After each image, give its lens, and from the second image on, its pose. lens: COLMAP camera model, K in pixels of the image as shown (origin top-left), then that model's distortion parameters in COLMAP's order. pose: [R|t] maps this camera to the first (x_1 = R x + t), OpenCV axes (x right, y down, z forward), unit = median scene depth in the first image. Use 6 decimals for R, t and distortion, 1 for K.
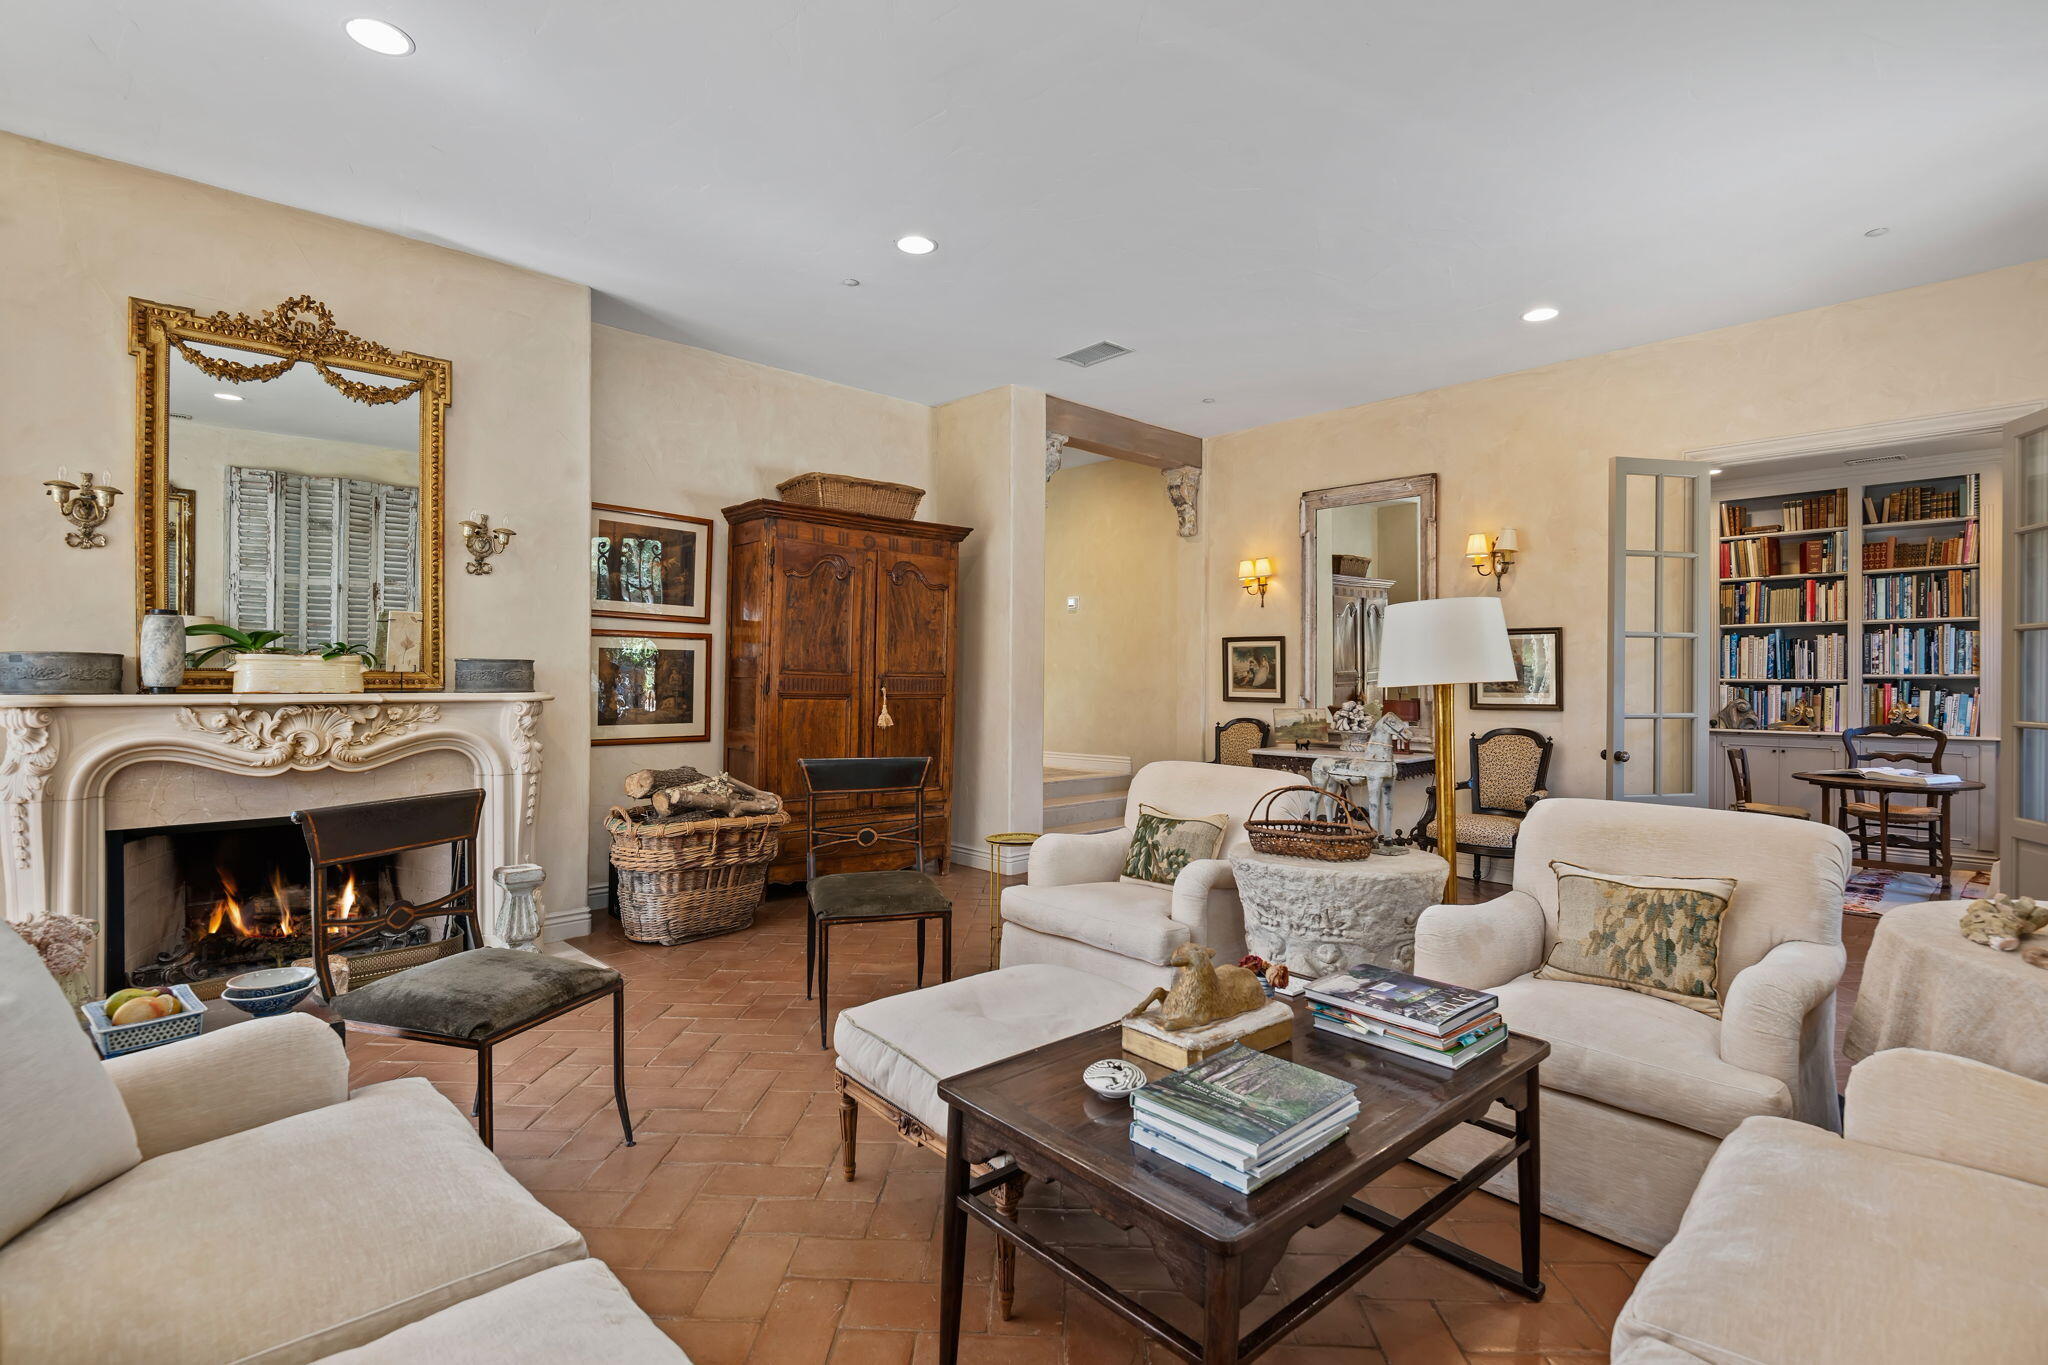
lens RADIAL K [[972.3, 0, 1020.1], [0, 972.3, 675.0], [0, 0, 1]] dist [0.000244, 0.000529]
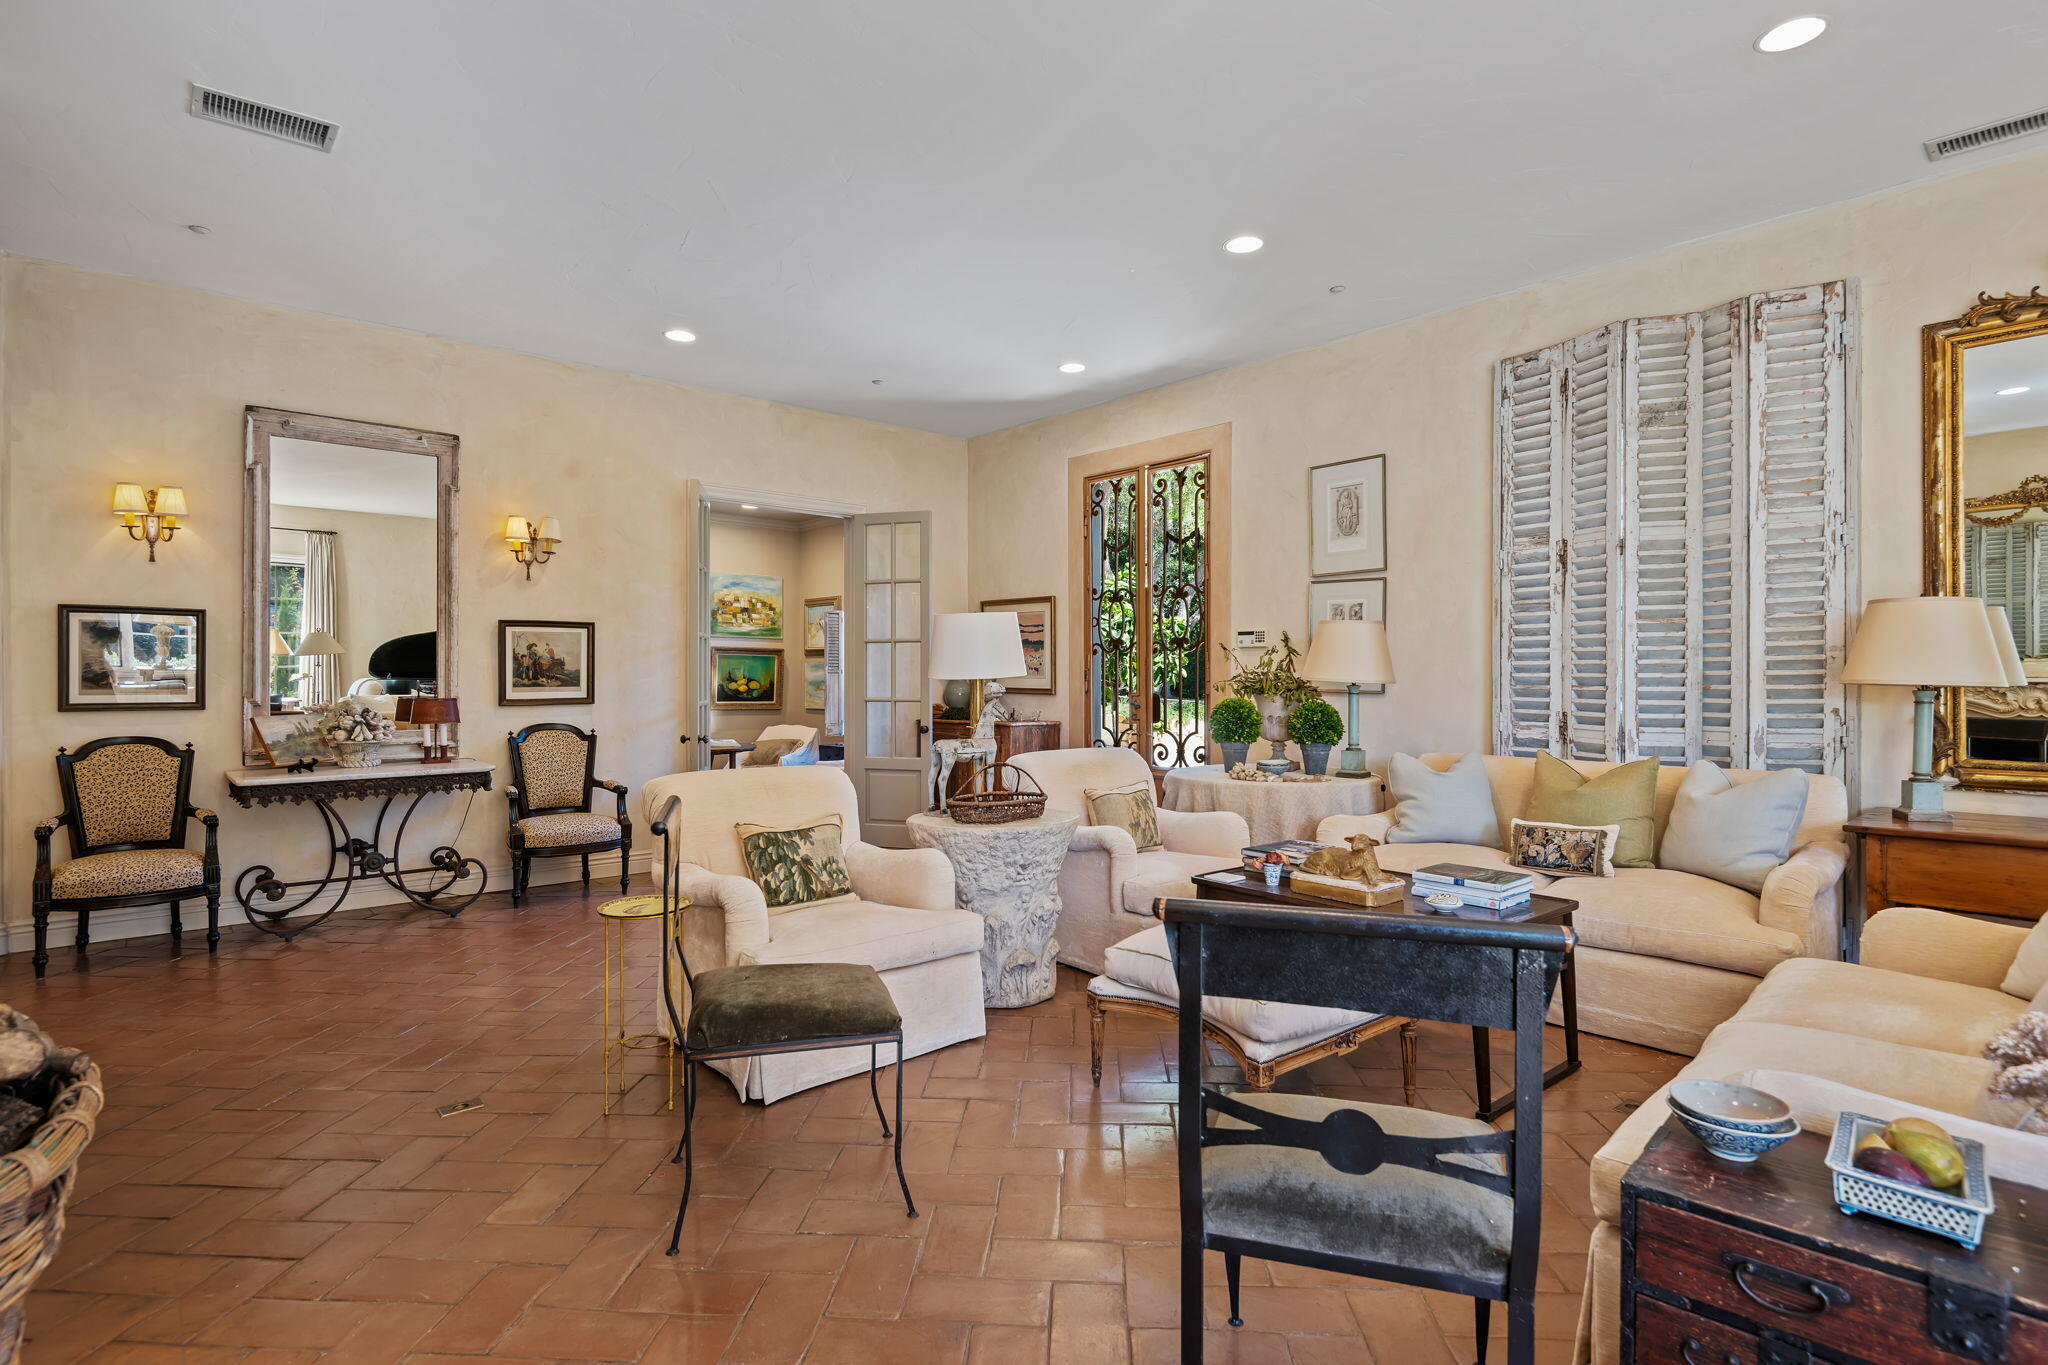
lens RADIAL K [[1060.4, 0, 1021.3], [0, 1060.4, 685.5], [0, 0, 1]] dist [0.003967, 0.000807]
pose [[-0.006086, -0.017708, 0.999825, -0.524492], [-0.004288, 0.999834, 0.017682, -0.003601], [-0.999972, -0.004180, -0.006161, 0.502279]]
